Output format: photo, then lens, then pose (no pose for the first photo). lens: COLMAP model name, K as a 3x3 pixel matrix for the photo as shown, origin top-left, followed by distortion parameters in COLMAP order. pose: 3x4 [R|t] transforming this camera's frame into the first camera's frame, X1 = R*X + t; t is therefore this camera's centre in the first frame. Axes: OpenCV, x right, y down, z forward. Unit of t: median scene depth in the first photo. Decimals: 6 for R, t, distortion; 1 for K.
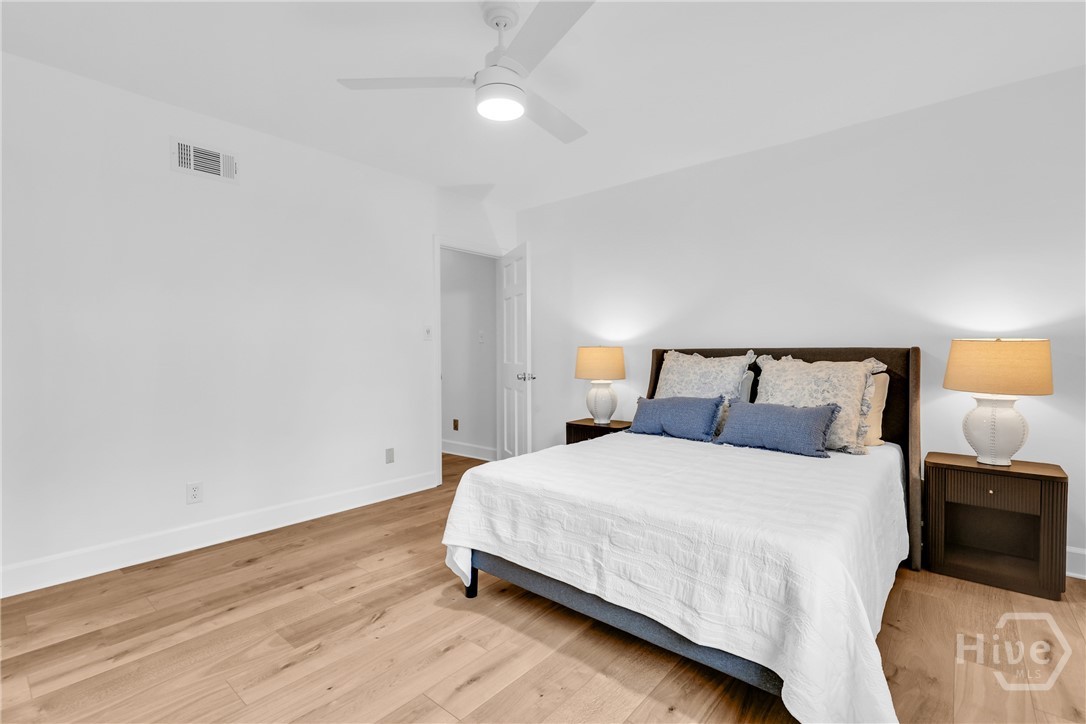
lens RADIAL K [[498.1, 0, 545.8], [0, 498.1, 359.8], [0, 0, 1]] dist [-0.002340, 0.000467]
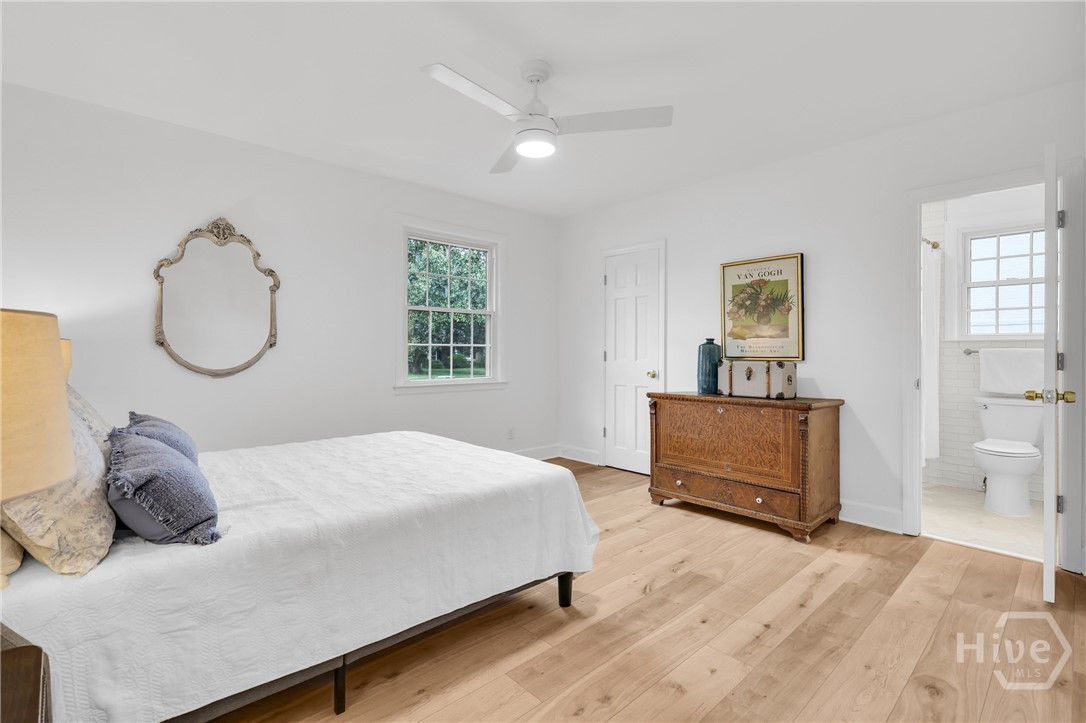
lens RADIAL K [[498.1, 0, 541.9], [0, 498.1, 358.9], [0, 0, 1]] dist [-0.002340, 0.000467]
pose [[-0.992123, -0.000977, 0.125264, -0.225611], [0.002346, 0.999649, 0.026374, -0.022539], [-0.125245, 0.026460, -0.991773, 1.946181]]
